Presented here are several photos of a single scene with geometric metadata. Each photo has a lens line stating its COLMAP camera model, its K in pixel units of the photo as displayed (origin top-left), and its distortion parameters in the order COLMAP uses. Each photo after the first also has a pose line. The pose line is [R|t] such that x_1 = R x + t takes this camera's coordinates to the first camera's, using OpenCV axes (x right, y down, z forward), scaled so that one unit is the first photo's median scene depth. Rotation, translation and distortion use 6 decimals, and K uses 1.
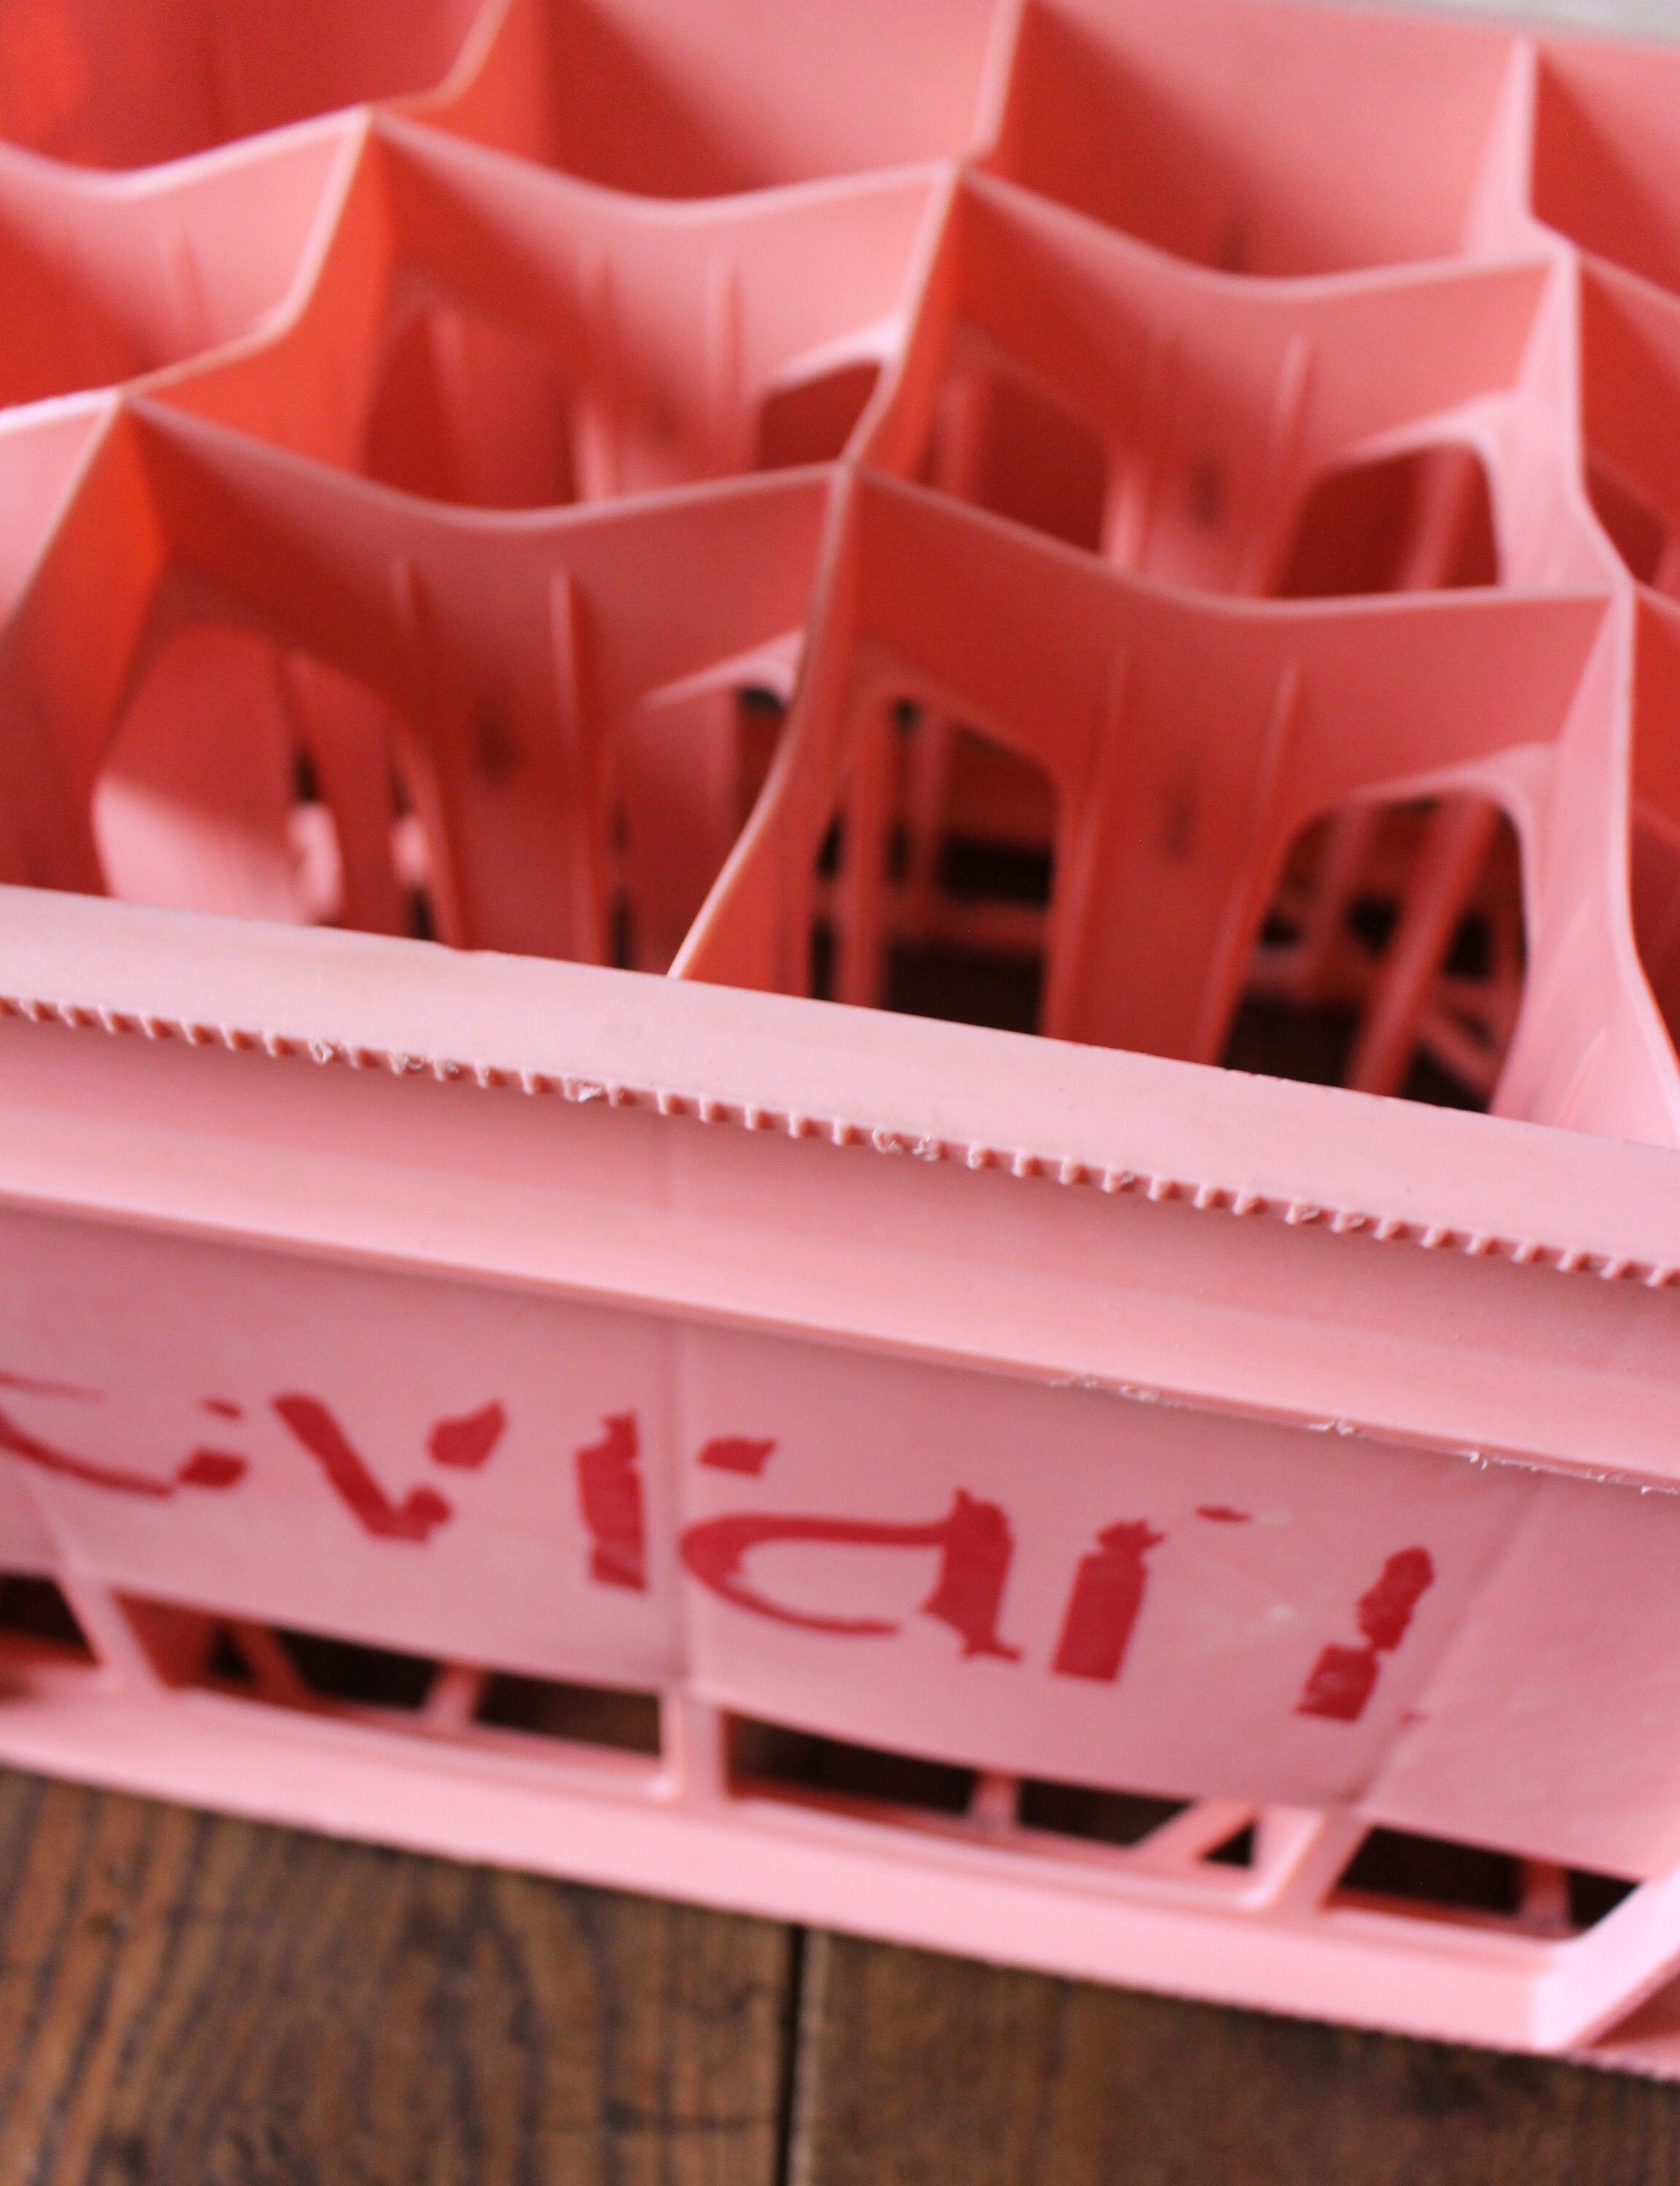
lens RADIAL K [[2034.5, 0, 845.8], [0, 2034.5, 1159.7], [0, 0, 1]] dist [-0.094832, 0.000000]
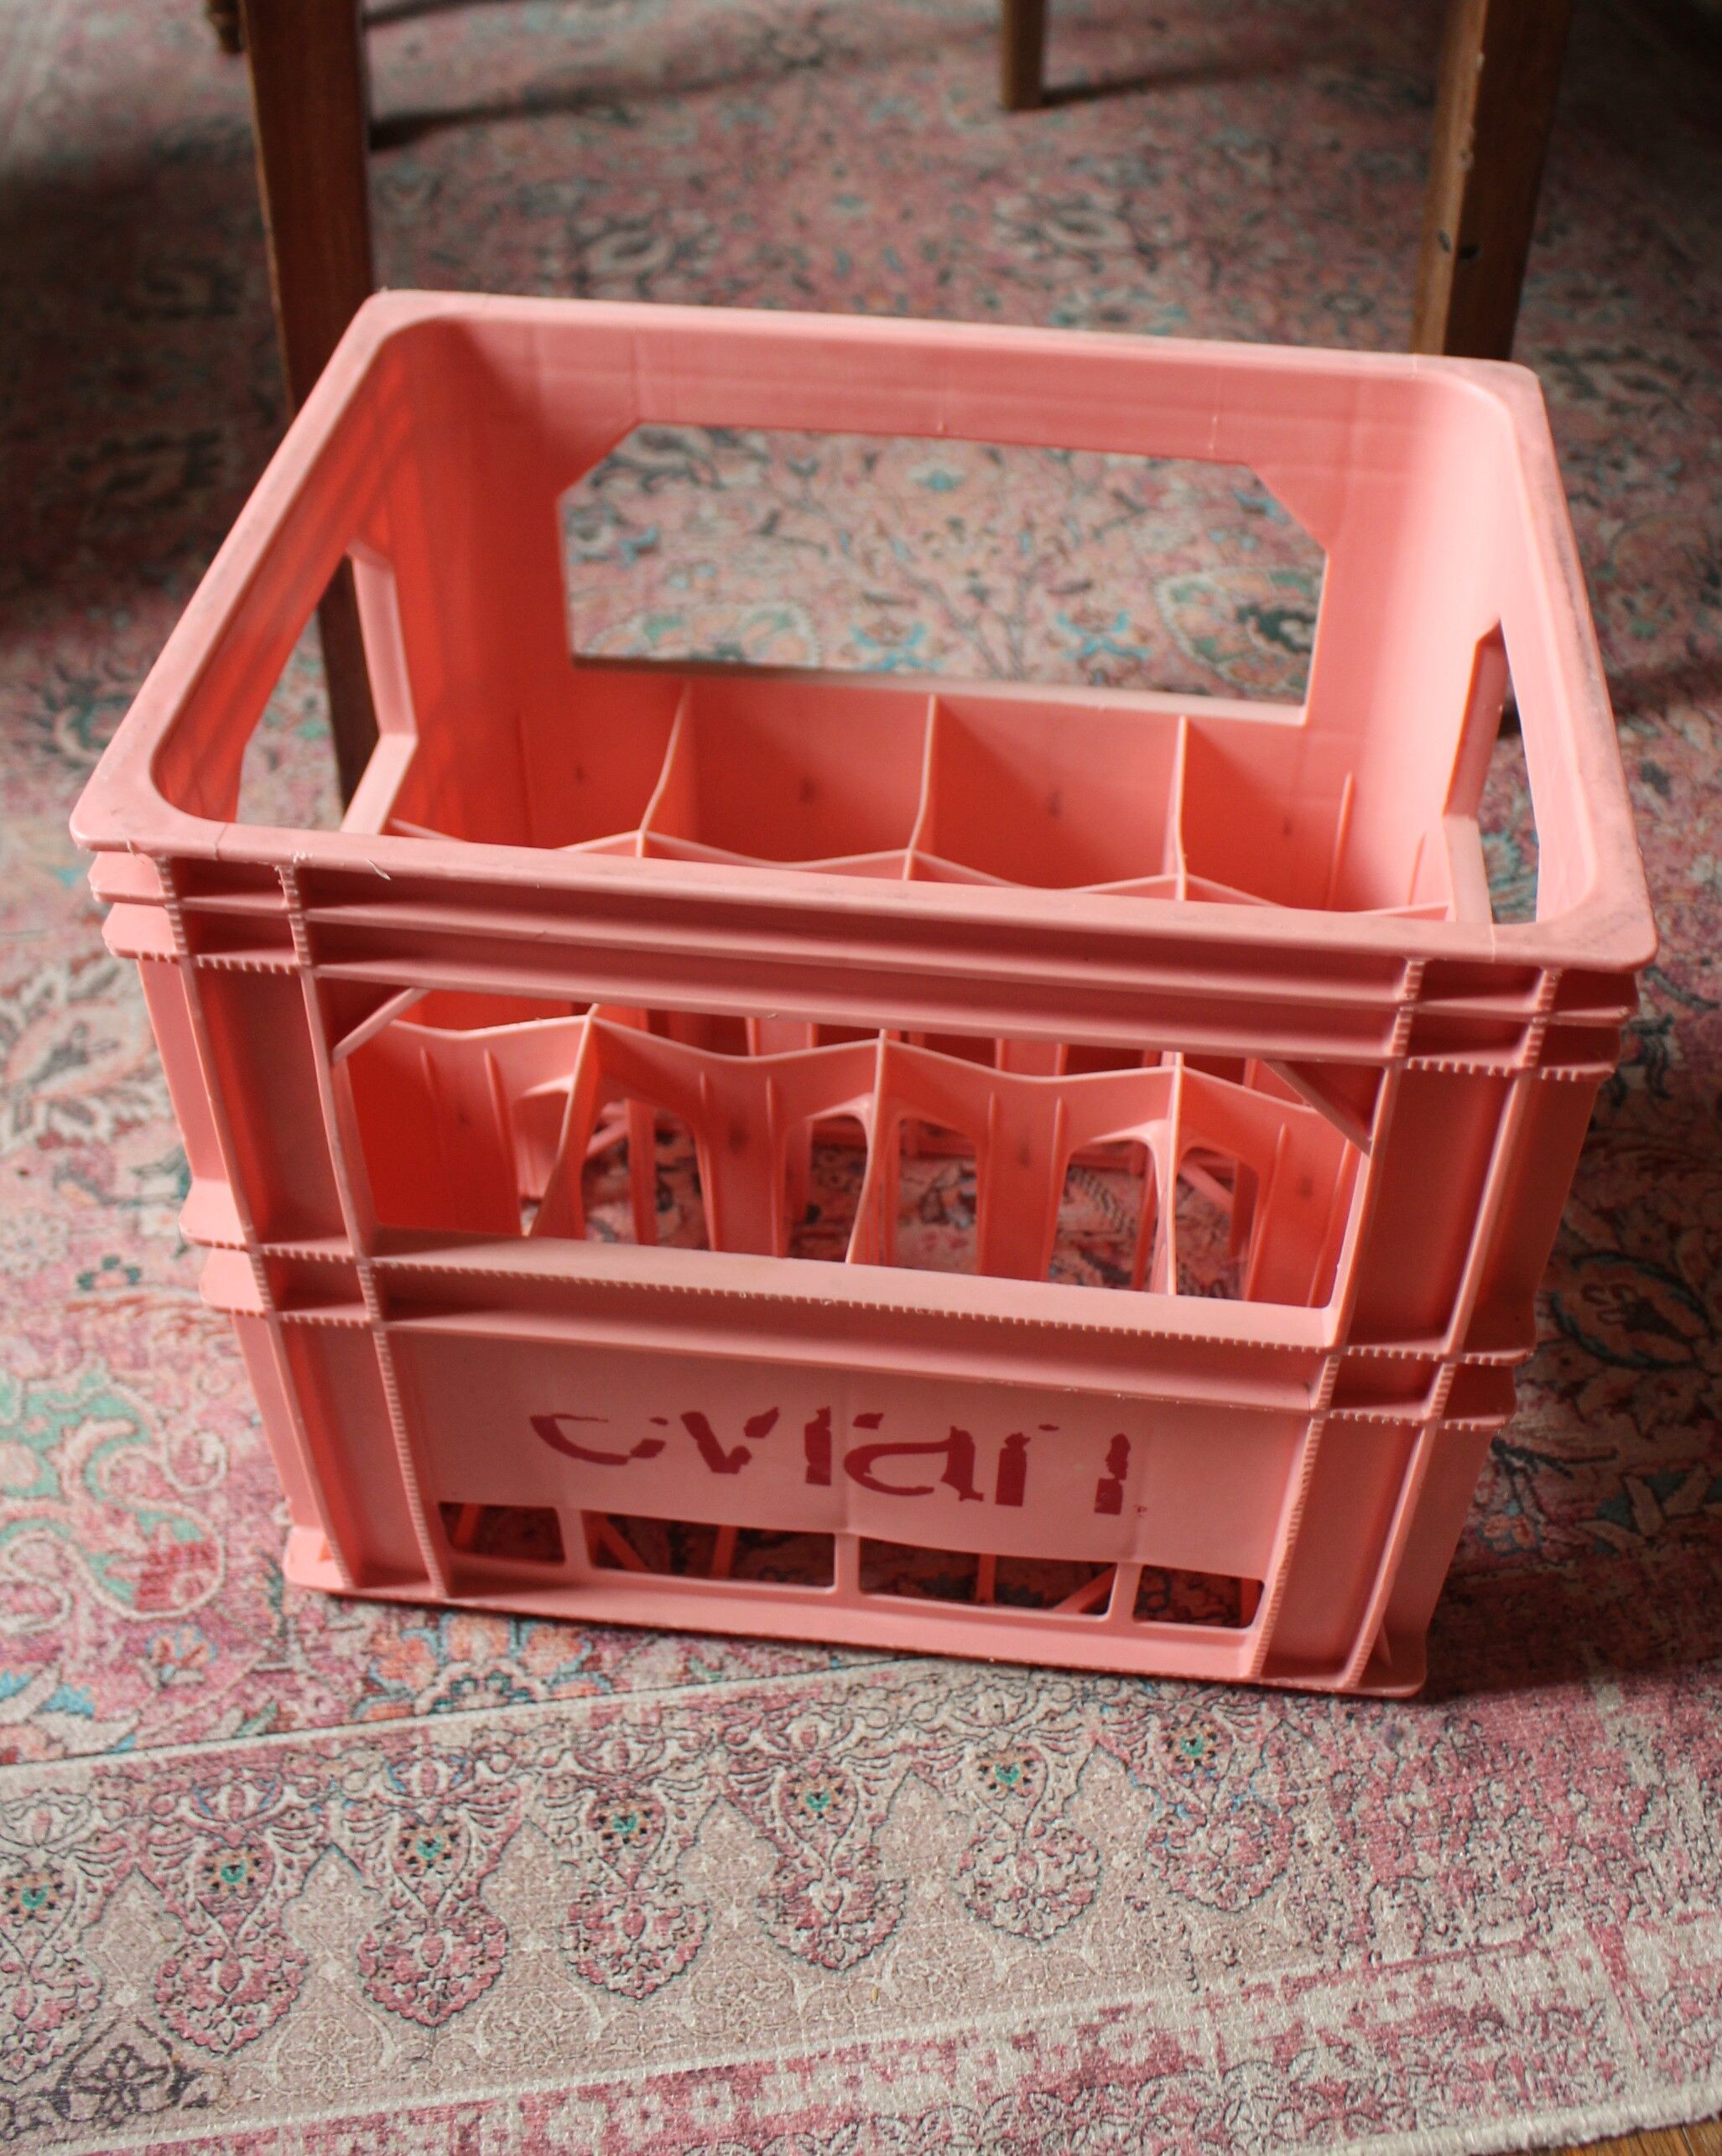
lens RADIAL K [[2322.4, 0, 948.4], [0, 2322.4, 992.1], [0, 0, 1]] dist [-0.100713, 0.000000]
pose [[0.996080, -0.066749, 0.058048, -0.082024], [0.071704, 0.993541, -0.087942, -0.129393], [-0.051803, 0.091760, 0.994433, -1.939941]]
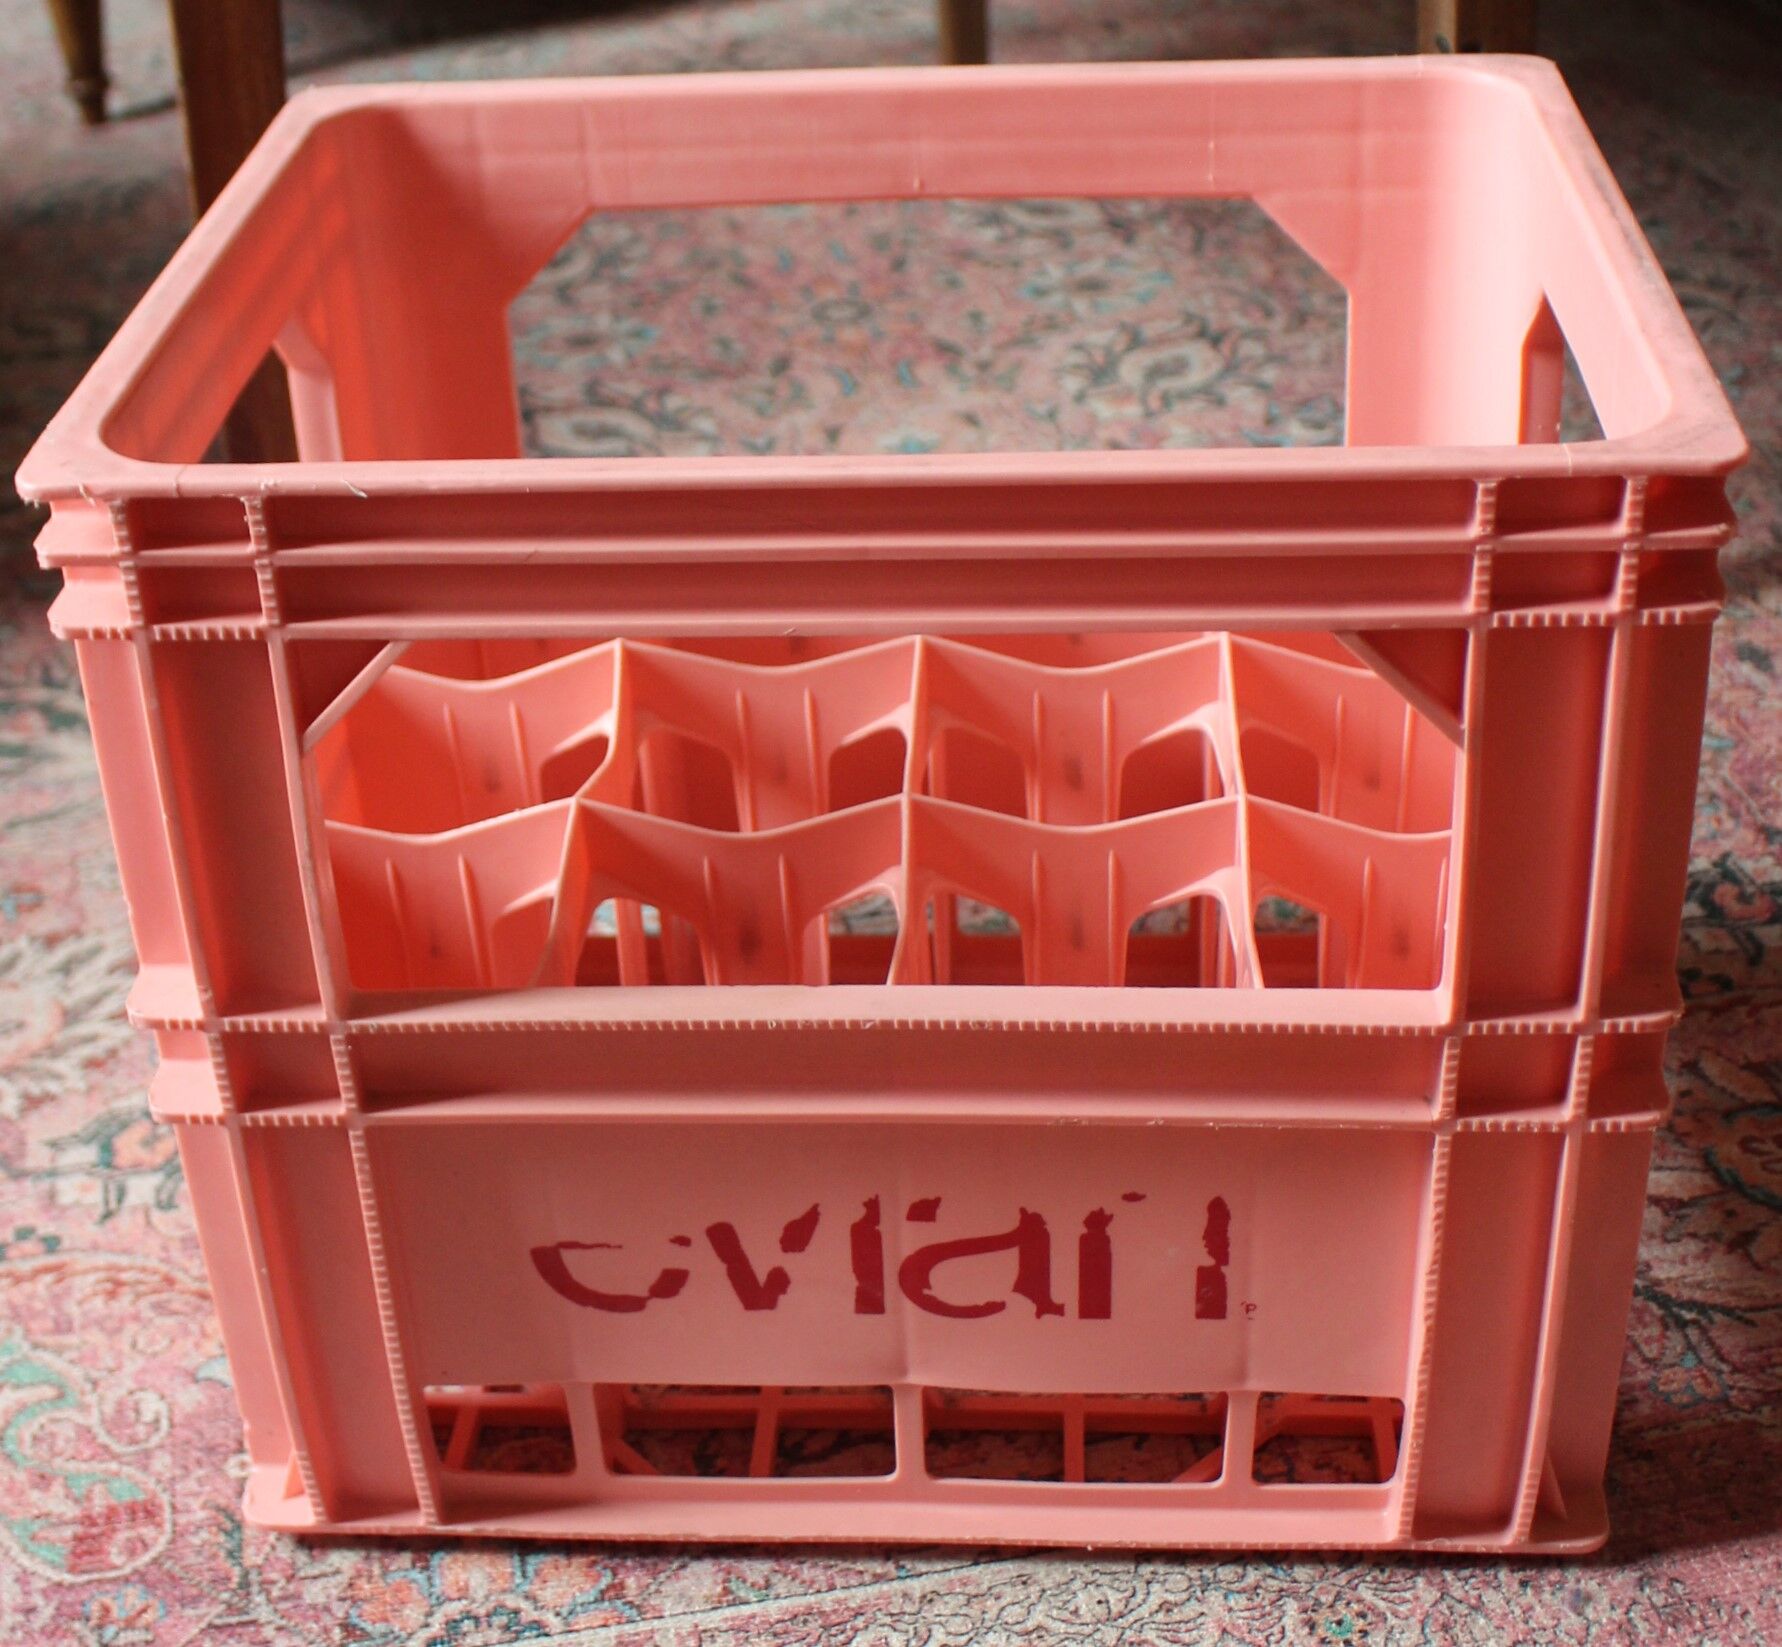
lens RADIAL K [[2779.7, 0, 878.5], [0, 2779.7, 821.5], [0, 0, 1]] dist [-0.097464, 0.000000]
pose [[0.989755, -0.130949, 0.056903, -0.210456], [0.141742, 0.949084, -0.281335, 0.564733], [-0.017165, 0.286519, 0.957921, -1.989580]]
